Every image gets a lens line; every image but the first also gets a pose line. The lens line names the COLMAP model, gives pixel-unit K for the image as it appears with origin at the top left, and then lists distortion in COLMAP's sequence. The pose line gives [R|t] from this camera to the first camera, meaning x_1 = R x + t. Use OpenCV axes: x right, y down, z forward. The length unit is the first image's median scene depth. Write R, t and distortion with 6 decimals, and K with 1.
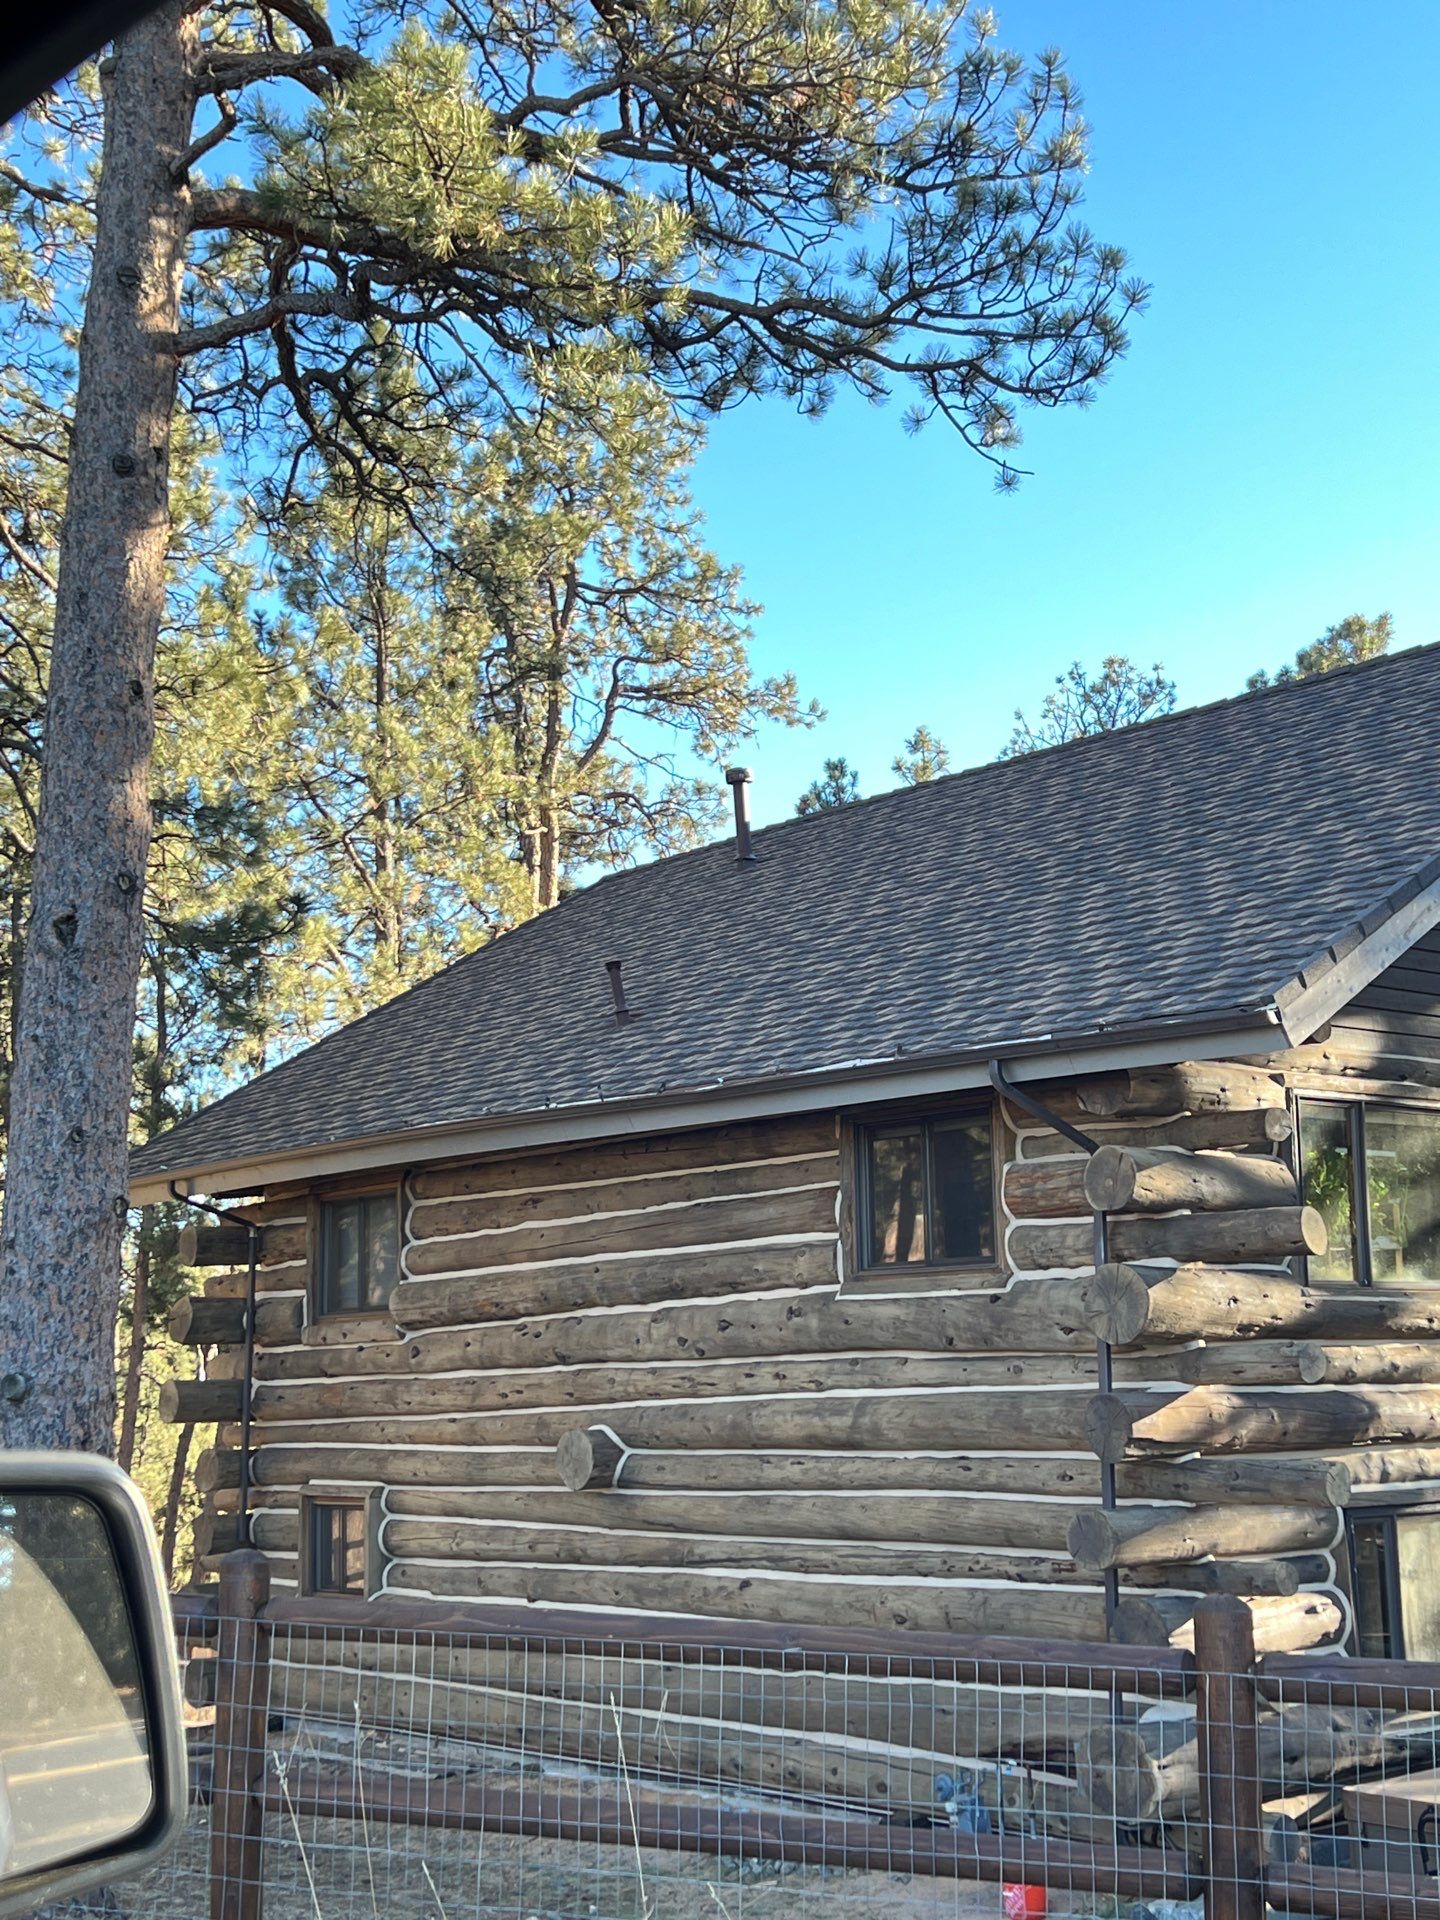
lens RADIAL K [[2558.9, 0, 701.4], [0, 2558.9, 974.6], [0, 0, 1]] dist [0.249495, -0.966083]
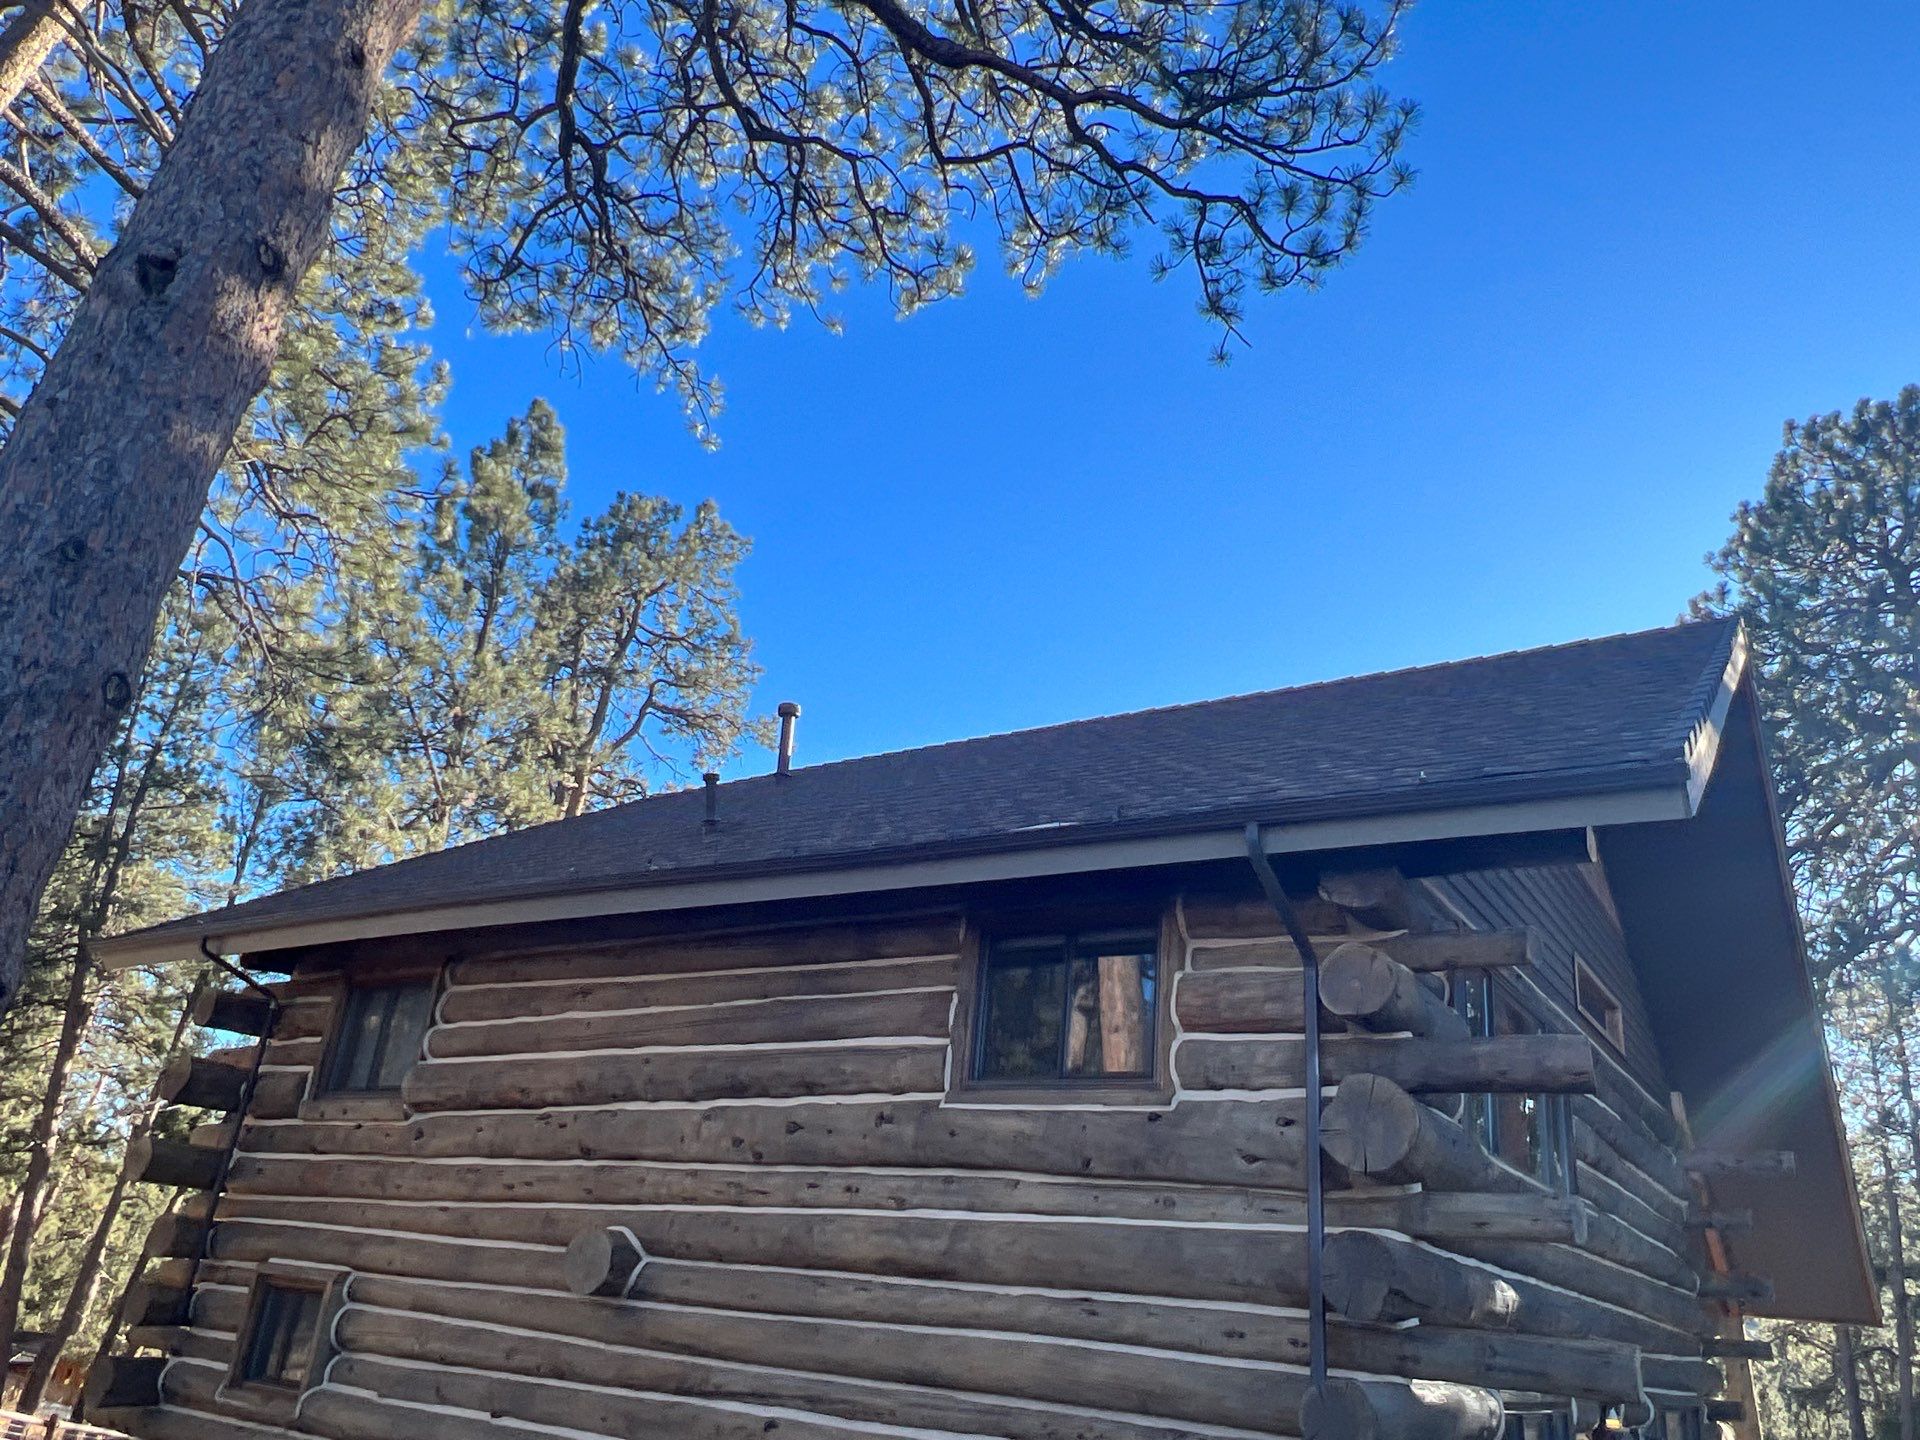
lens RADIAL K [[1386.6, 0, 973.8], [0, 1386.6, 726.8], [0, 0, 1]] dist [-0.001986, 0.000643]
pose [[0.948451, 0.210910, 0.236552, -0.080638], [-0.152267, 0.957868, -0.243523, 0.111596], [-0.277947, 0.194950, 0.940606, 0.488339]]
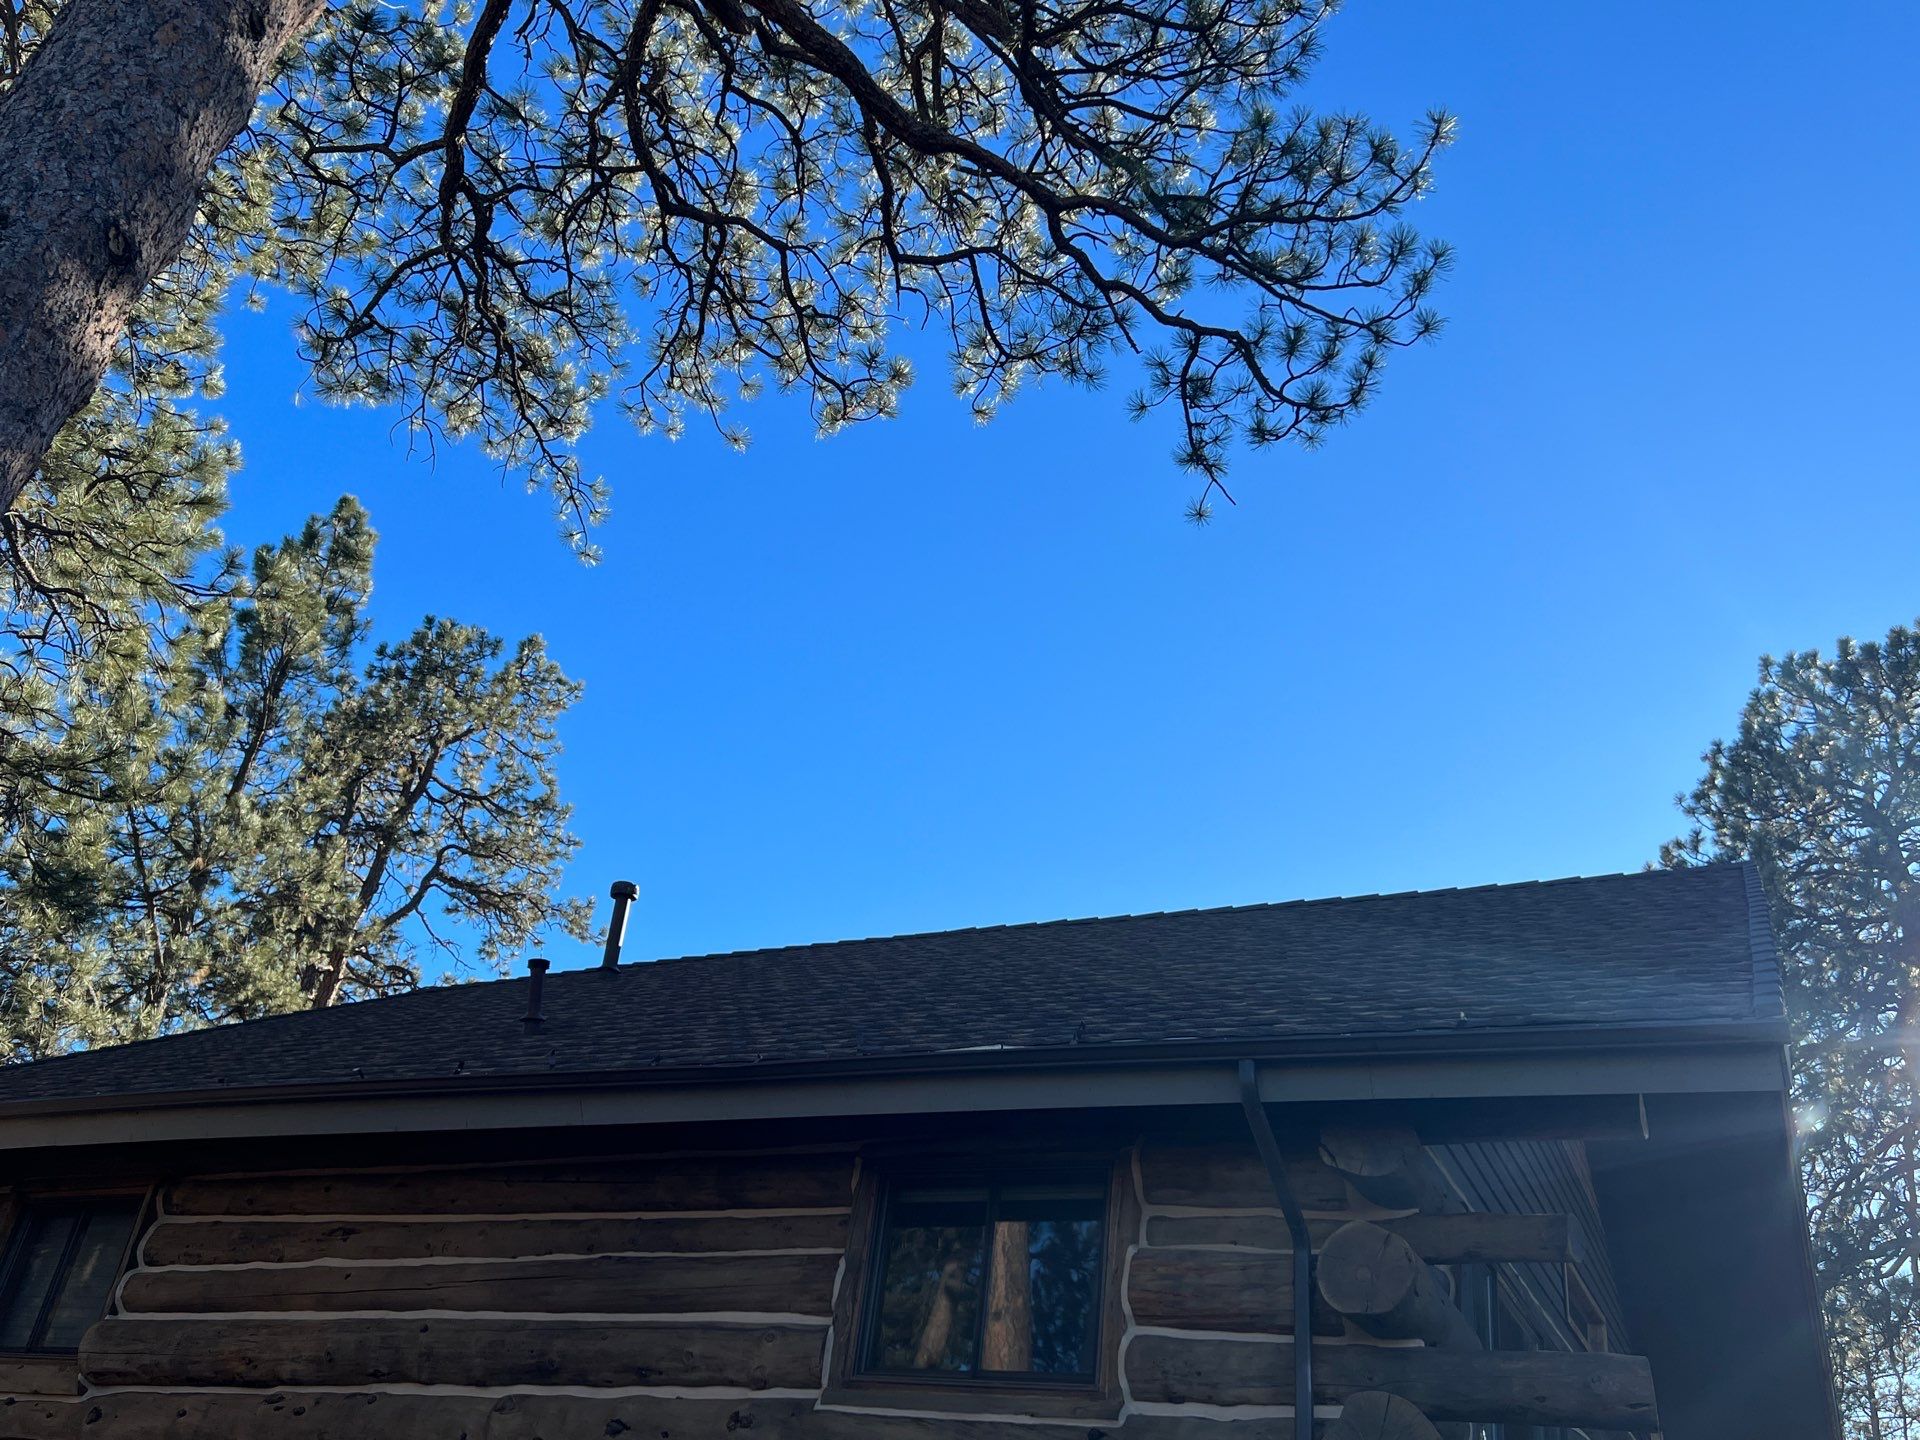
lens RADIAL K [[1619.6, 0, 959.6], [0, 1619.6, 742.7], [0, 0, 1]] dist [0.041204, -0.037894]
pose [[0.903744, 0.314537, 0.290367, -0.099536], [-0.195882, 0.906991, -0.372823, 0.116118], [-0.380627, 0.280058, 0.881300, 0.516072]]
